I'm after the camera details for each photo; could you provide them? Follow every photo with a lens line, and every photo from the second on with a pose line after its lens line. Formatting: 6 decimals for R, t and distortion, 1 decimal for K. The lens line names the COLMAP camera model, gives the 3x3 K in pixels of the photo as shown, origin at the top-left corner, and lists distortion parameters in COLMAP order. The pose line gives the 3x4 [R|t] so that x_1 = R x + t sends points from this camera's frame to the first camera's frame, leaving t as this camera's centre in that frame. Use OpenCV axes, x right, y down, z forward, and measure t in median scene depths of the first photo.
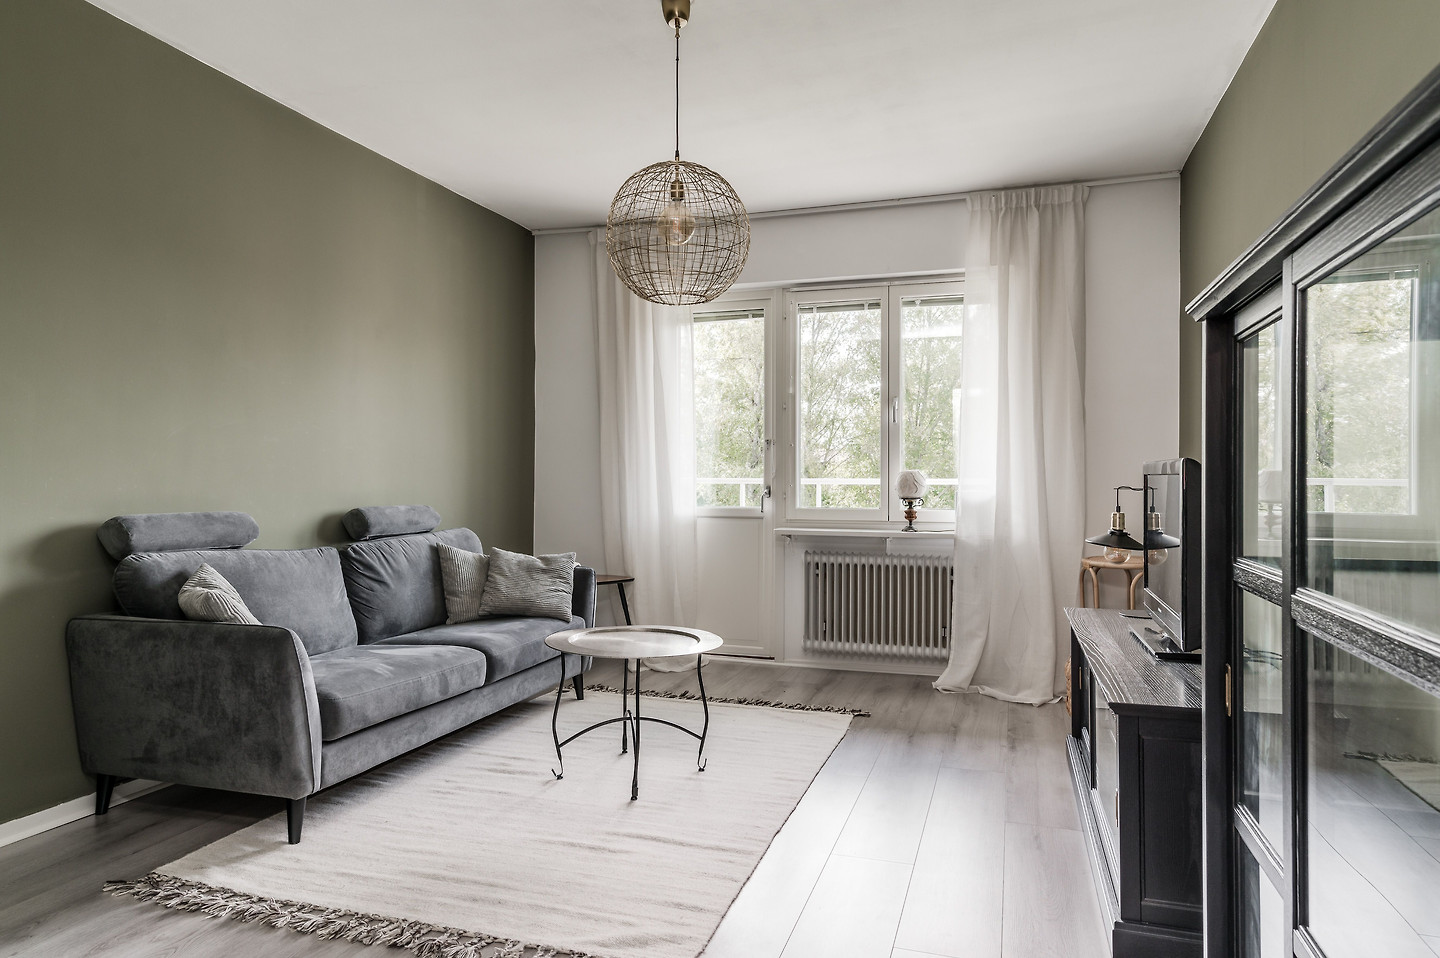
lens RADIAL K [[879.1, 0, 724.1], [0, 879.1, 474.0], [0, 0, 1]] dist [0.010558, 0.004621]
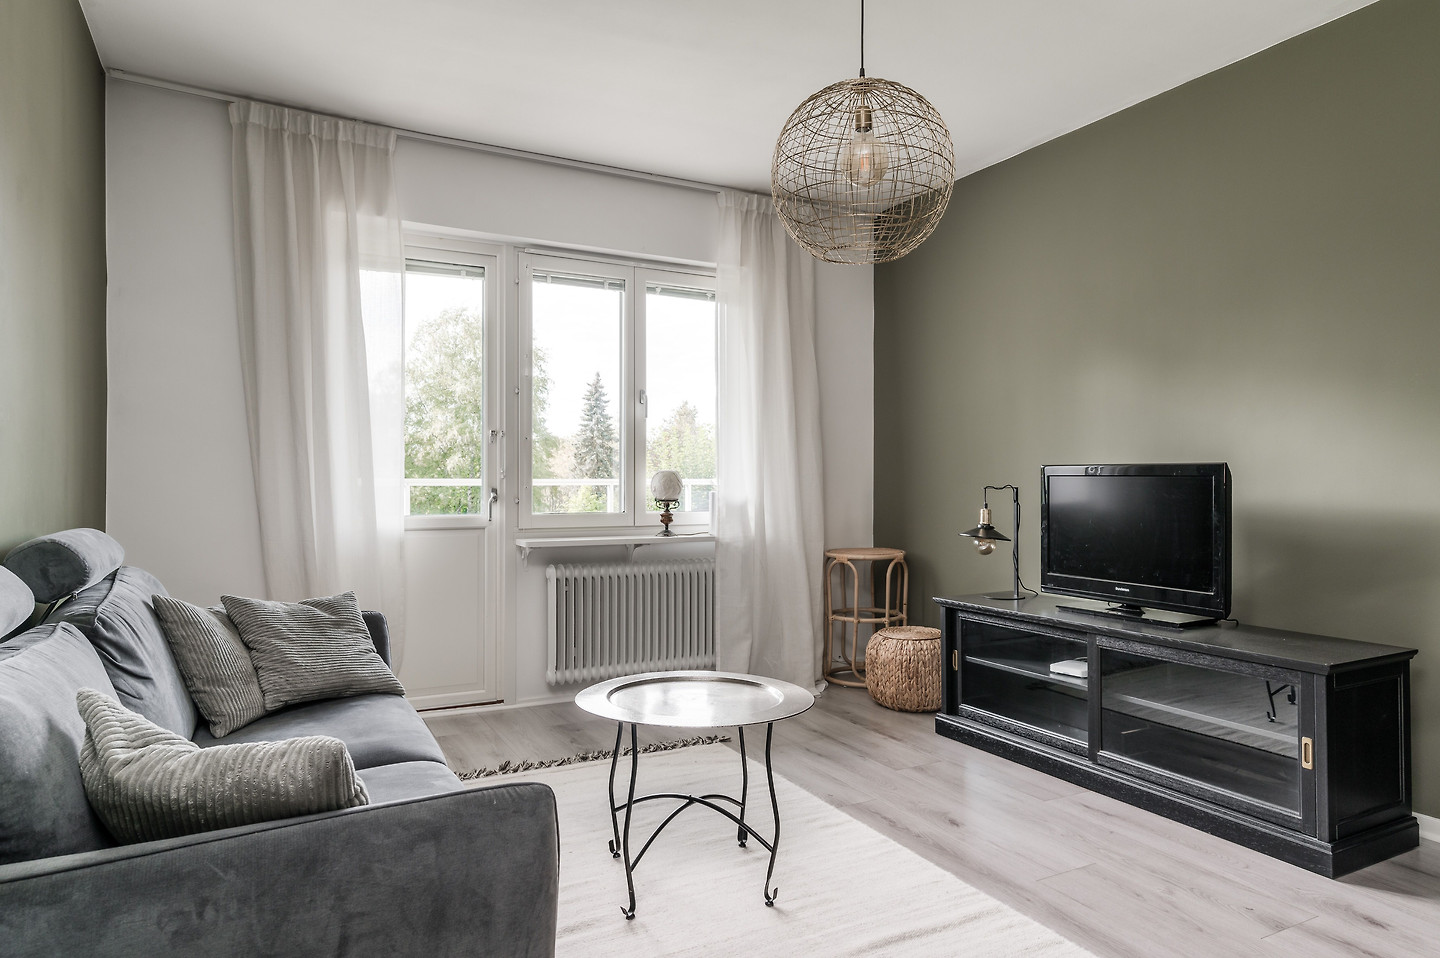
lens RADIAL K [[879.1, 0, 723.8], [0, 879.1, 472.0], [0, 0, 1]] dist [0.010558, 0.004621]
pose [[0.690895, 0.006521, 0.722926, -0.488945], [-0.003777, 0.999978, -0.005411, 0.002953], [-0.722945, 0.001008, 0.690905, 0.368125]]
